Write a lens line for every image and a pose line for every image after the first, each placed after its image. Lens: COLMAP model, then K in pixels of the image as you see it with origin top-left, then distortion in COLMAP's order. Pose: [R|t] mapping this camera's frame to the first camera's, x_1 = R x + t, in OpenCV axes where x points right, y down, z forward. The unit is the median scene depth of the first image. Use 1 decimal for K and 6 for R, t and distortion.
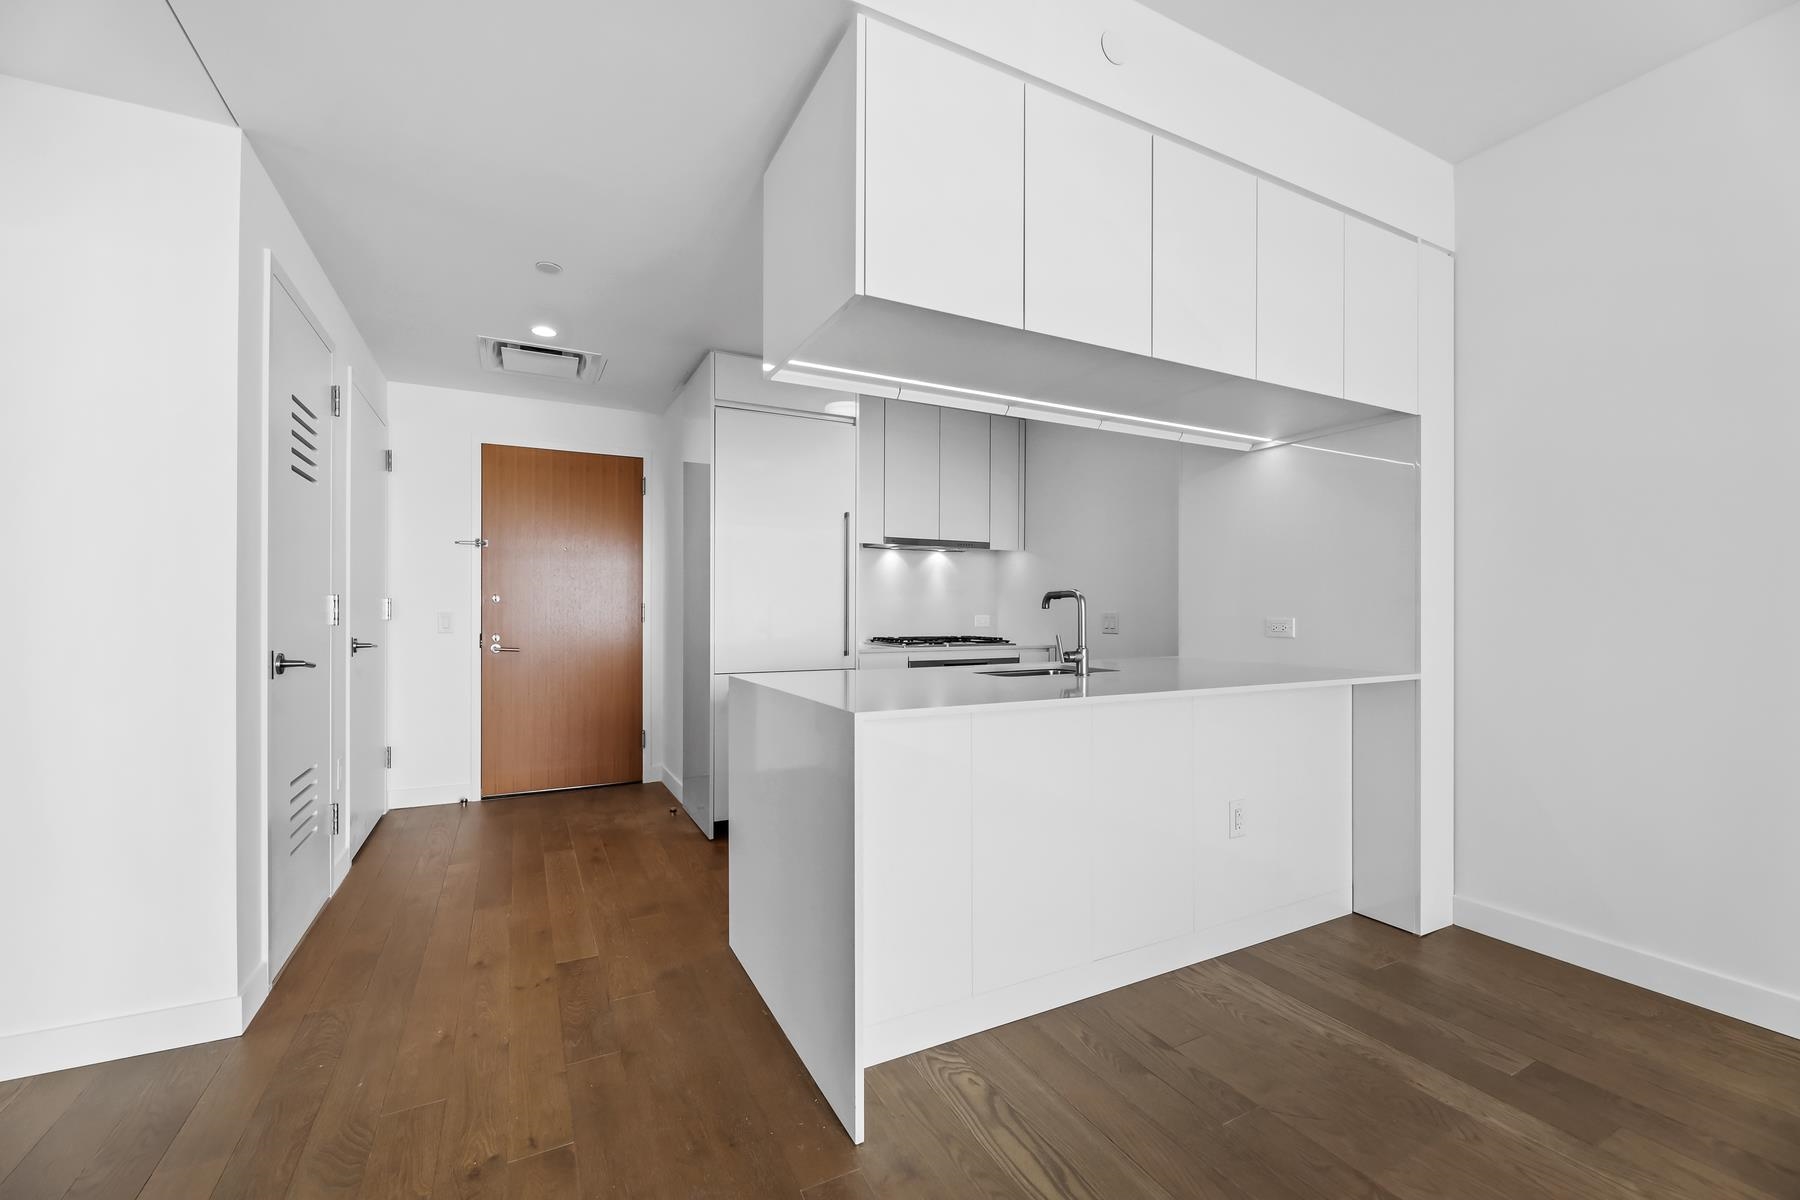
lens RADIAL K [[729.6, 0, 900.1], [0, 729.6, 608.2], [0, 0, 1]] dist [-0.003584, -0.000341]
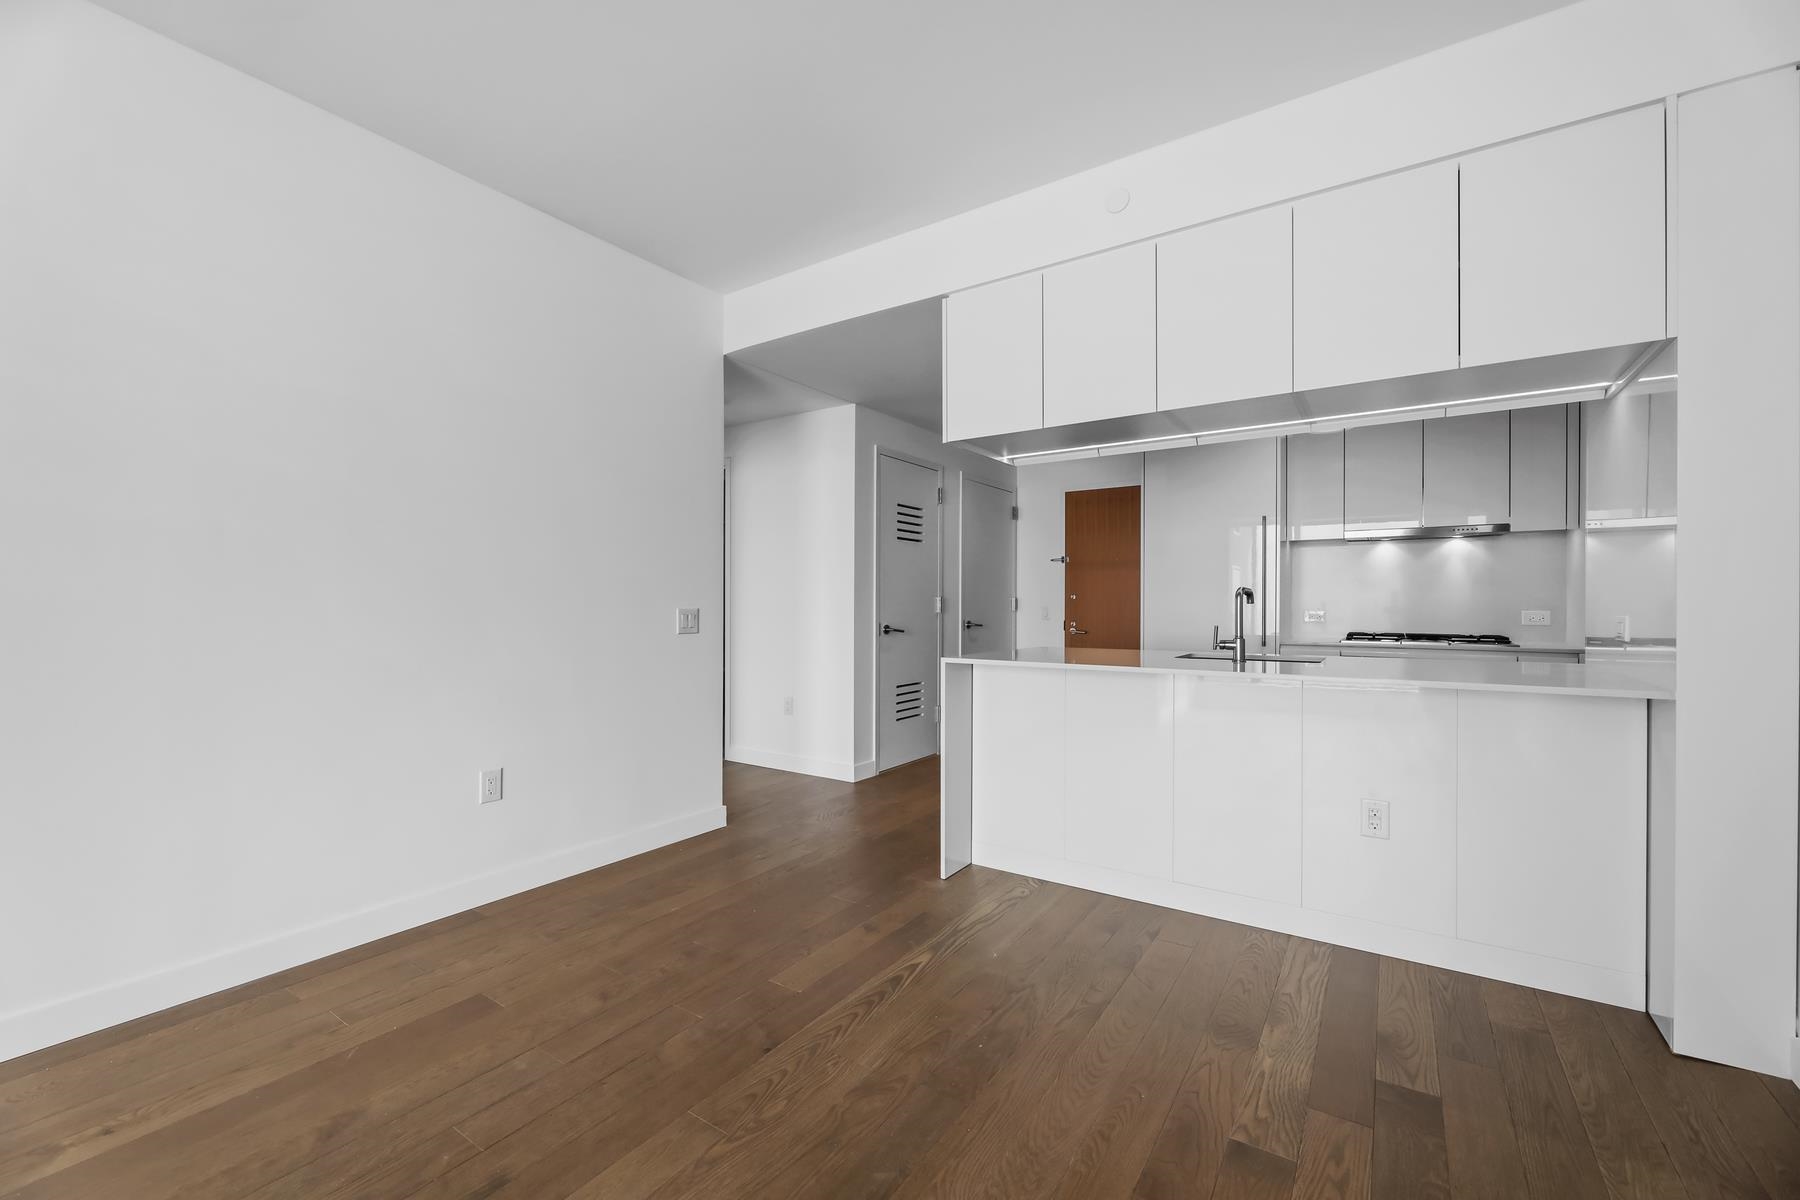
lens RADIAL K [[729.6, 0, 893.4], [0, 729.6, 604.1], [0, 0, 1]] dist [-0.003584, -0.000341]
pose [[0.478287, -0.002234, -0.878201, 0.585253], [0.005388, 0.999985, 0.000391, -0.001433], [0.878187, -0.004919, 0.478292, -0.018164]]
